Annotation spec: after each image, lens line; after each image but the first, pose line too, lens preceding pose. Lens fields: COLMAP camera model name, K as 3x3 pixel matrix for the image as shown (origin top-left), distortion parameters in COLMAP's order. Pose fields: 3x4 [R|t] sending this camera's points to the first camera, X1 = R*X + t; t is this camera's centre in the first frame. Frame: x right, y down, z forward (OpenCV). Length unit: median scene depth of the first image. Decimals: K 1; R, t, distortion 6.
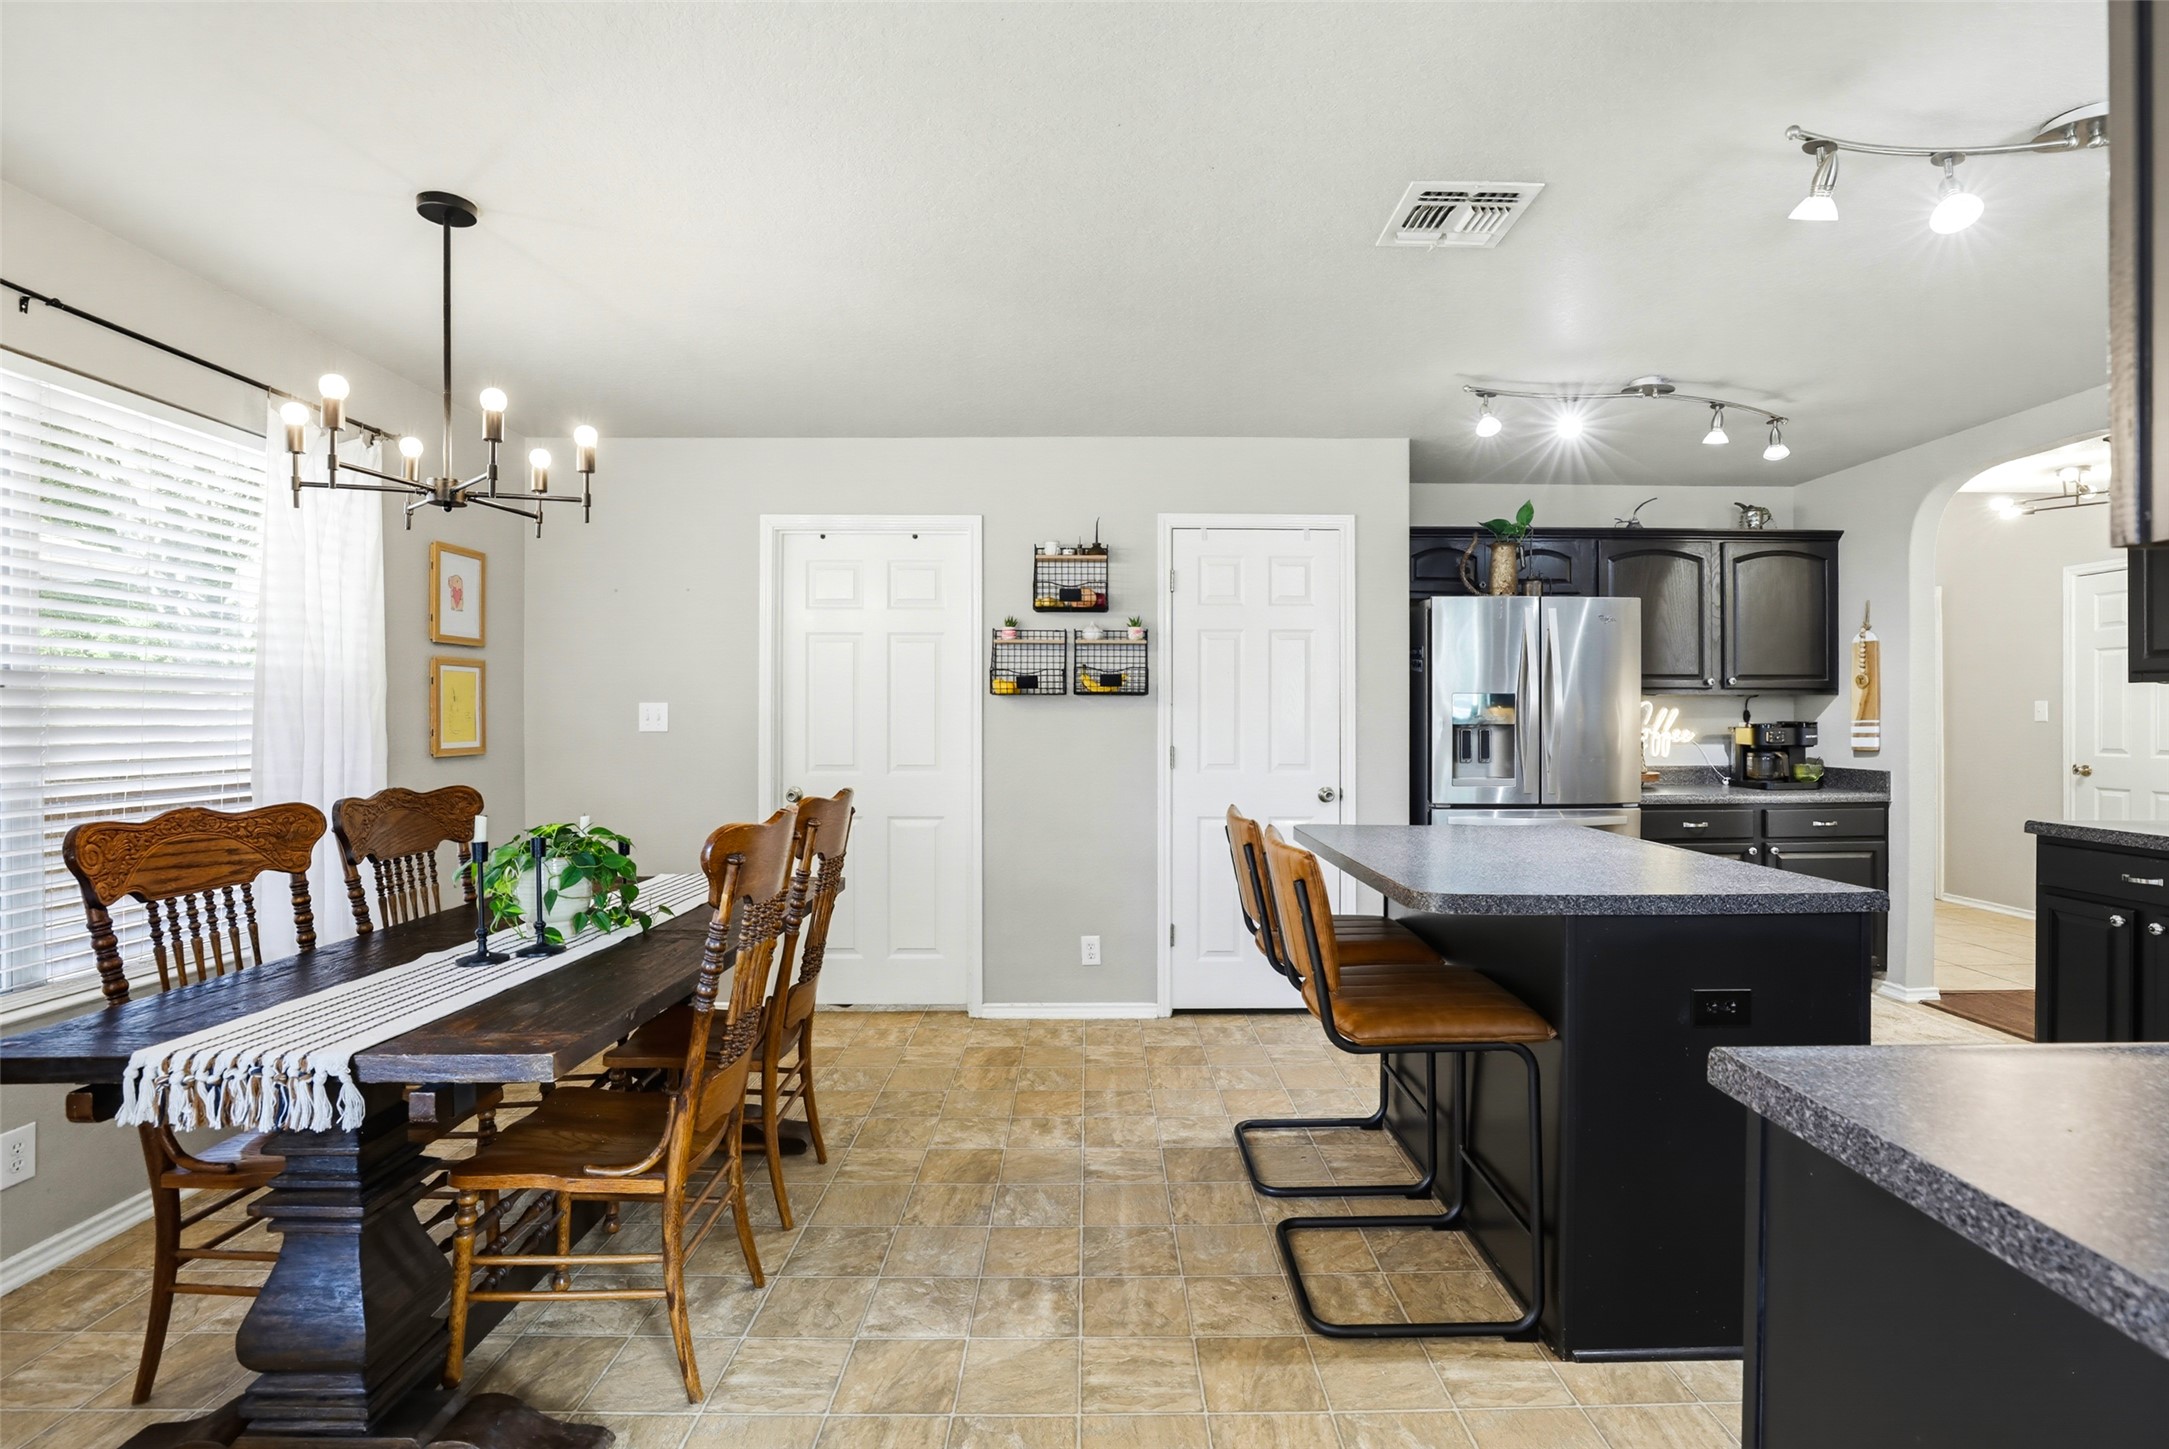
lens RADIAL K [[994.8, 0, 1094.0], [0, 994.8, 710.0], [0, 0, 1]] dist [-0.046908, 0.013774]
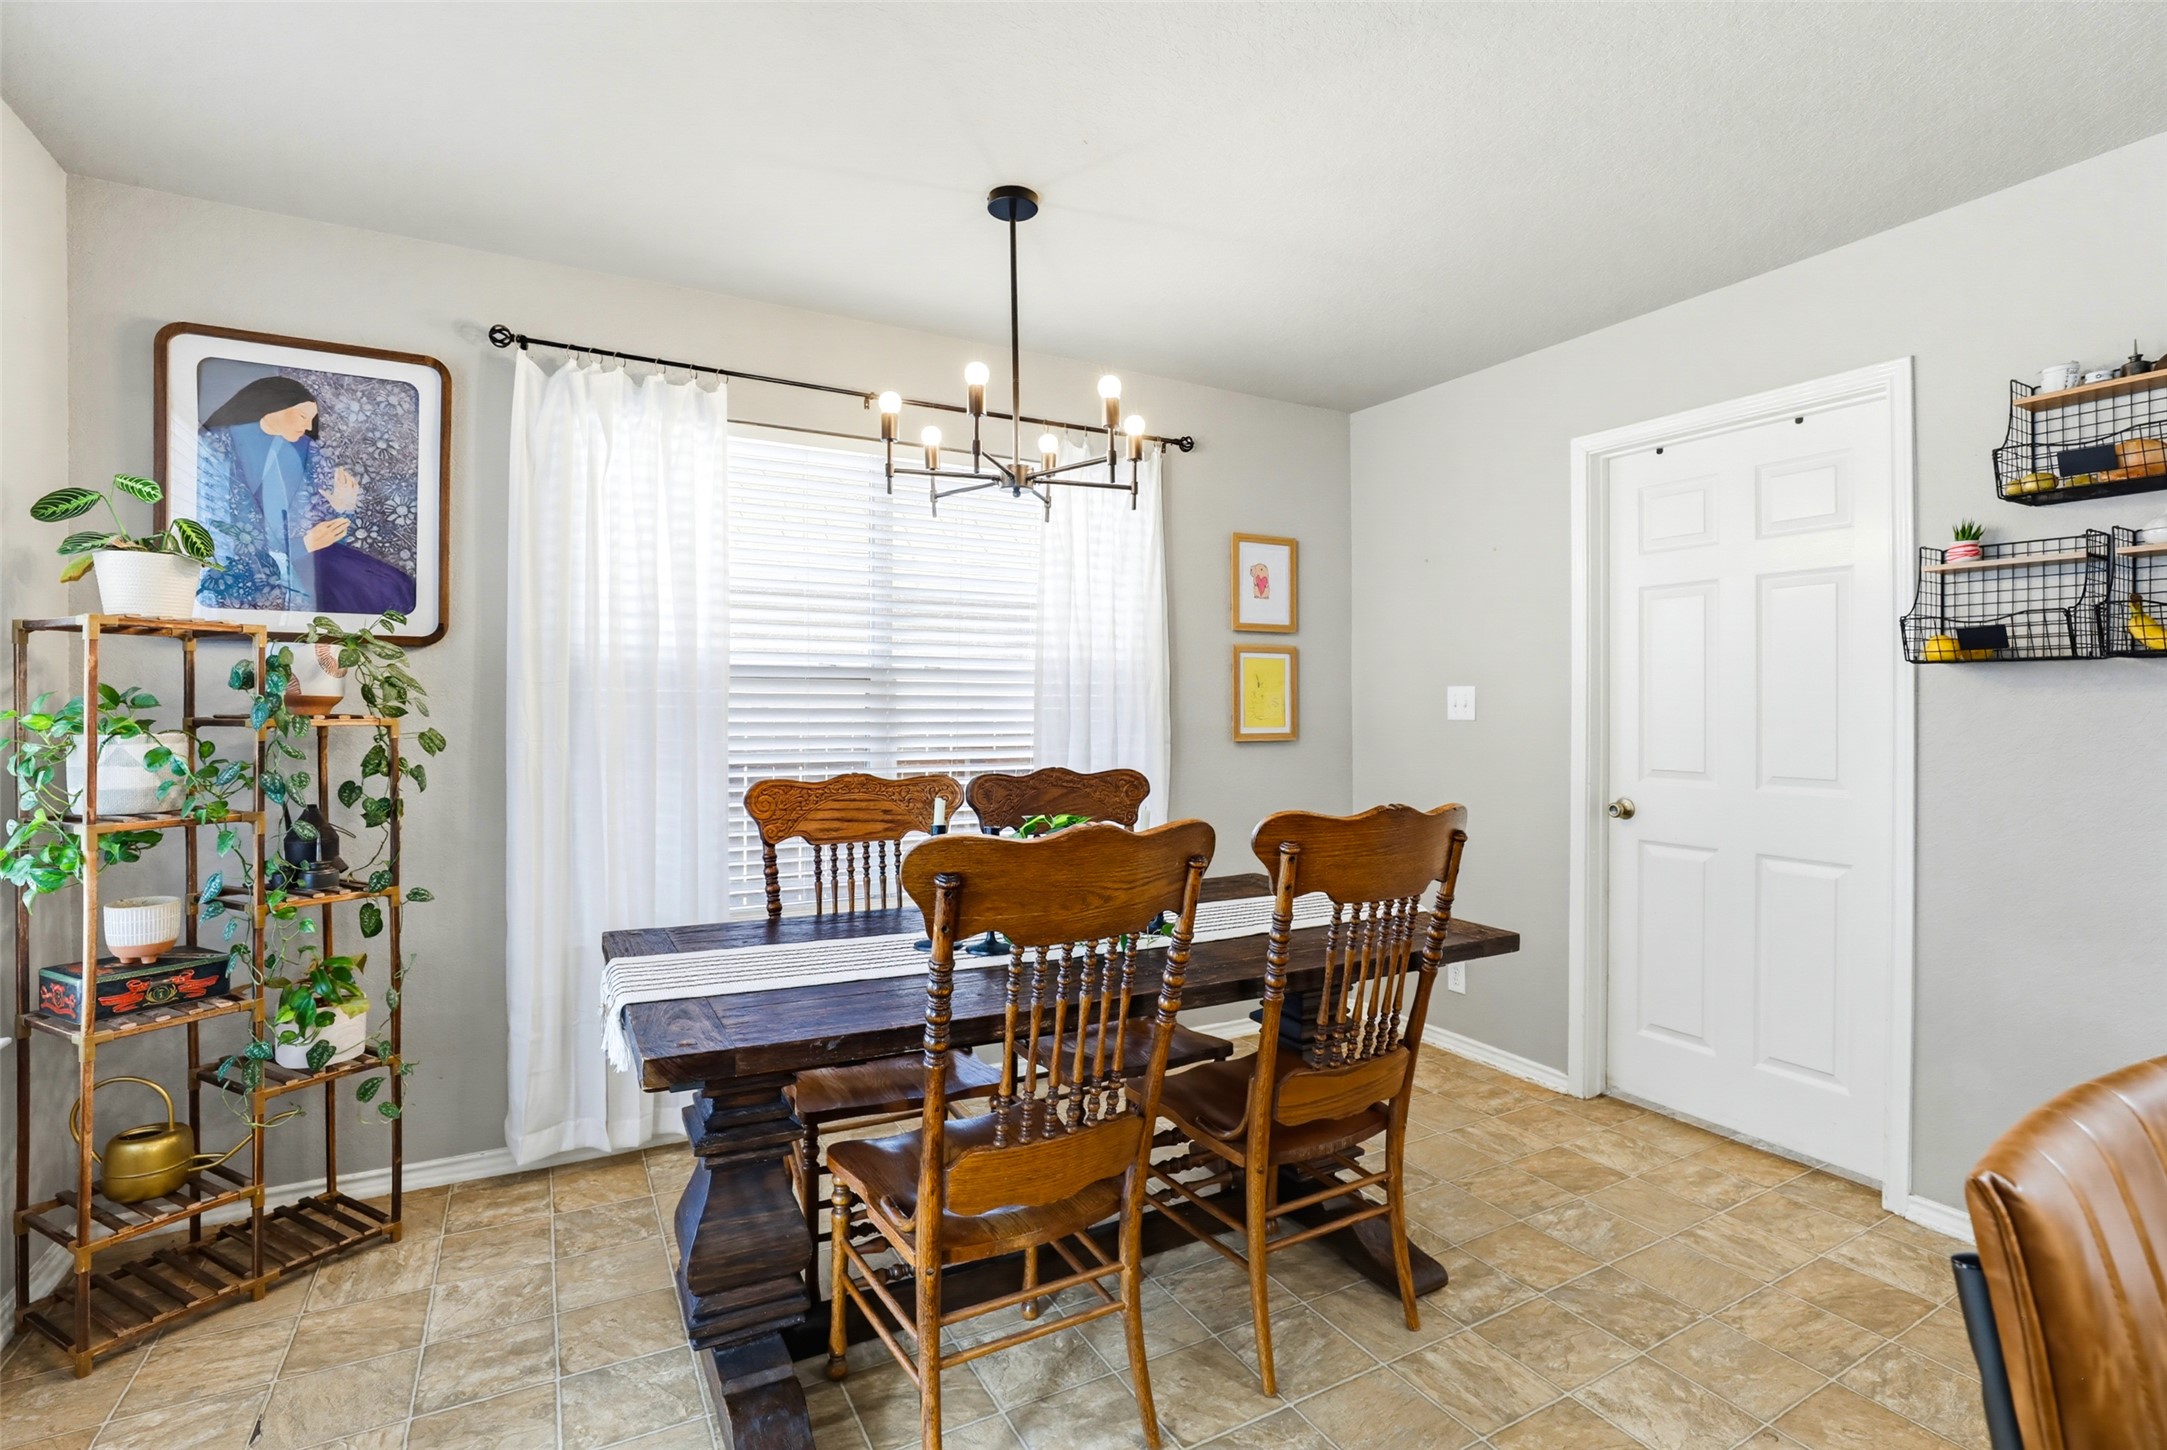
lens RADIAL K [[993.9, 0, 1093.0], [0, 993.9, 710.5], [0, 0, 1]] dist [-0.046908, 0.013774]
pose [[0.482221, 0.005762, -0.876031, 0.155871], [0.003299, 0.999959, 0.008393, 0.005362], [0.876043, -0.006937, 0.482182, 0.316501]]
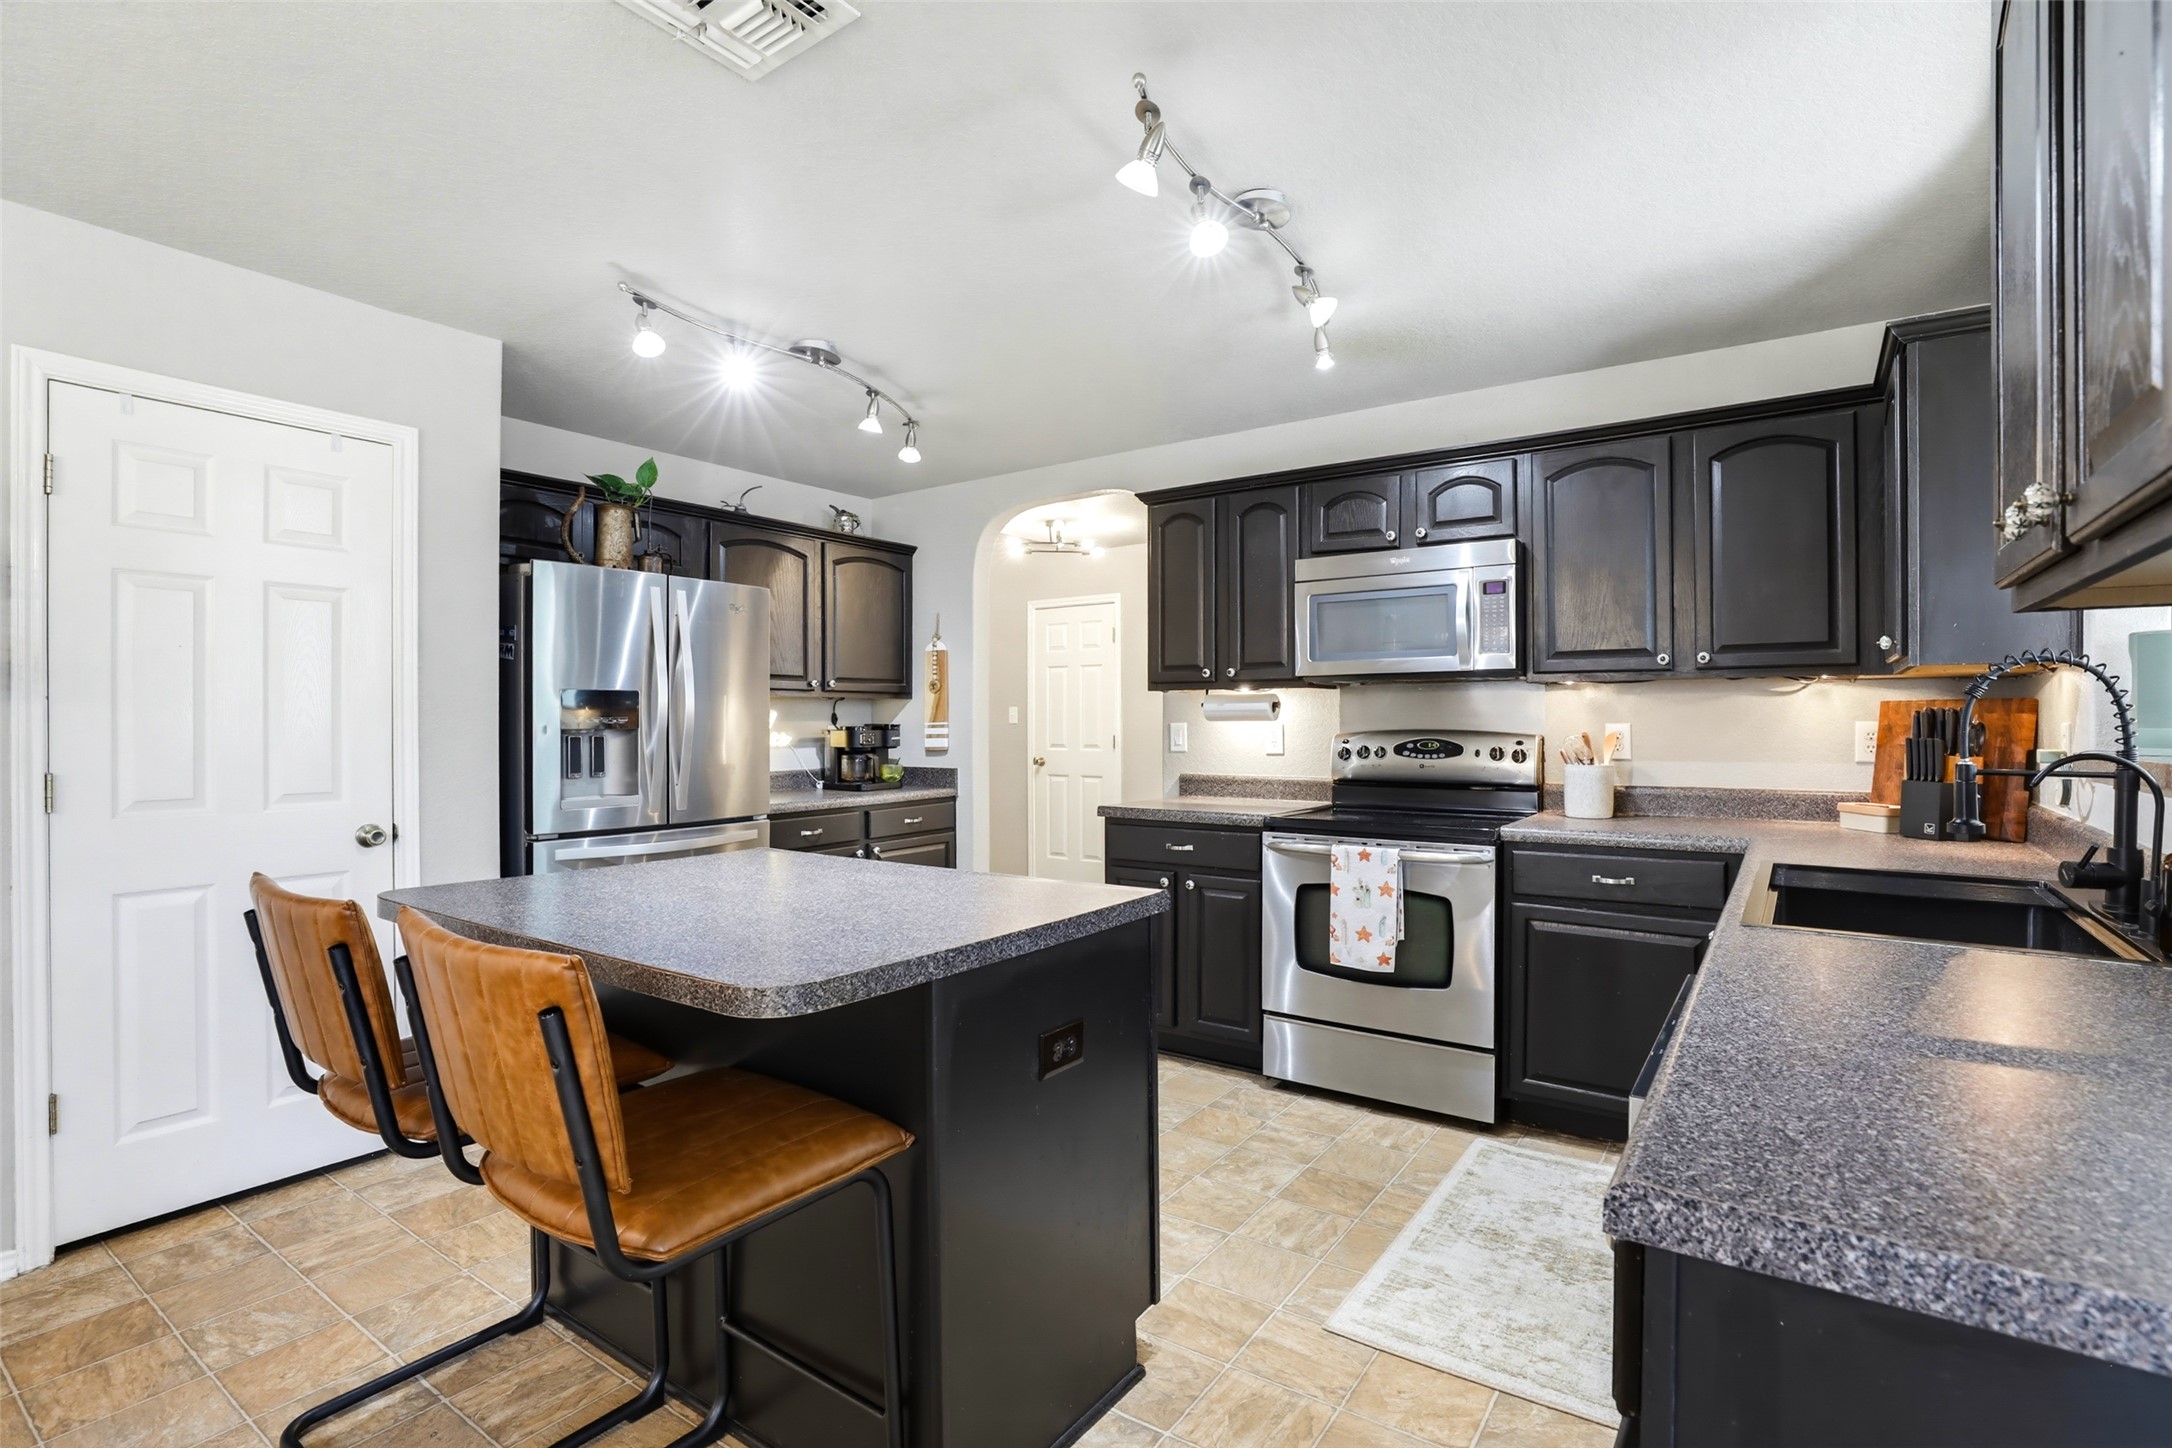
lens RADIAL K [[1013.9, 0, 1113.0], [0, 1013.9, 721.4], [0, 0, 1]] dist [-0.048389, 0.014564]
pose [[0.567441, -0.002896, 0.823409, -0.033715], [-0.001484, 0.999989, 0.004540, 0.004378], [-0.823413, -0.003798, 0.567430, 0.211586]]
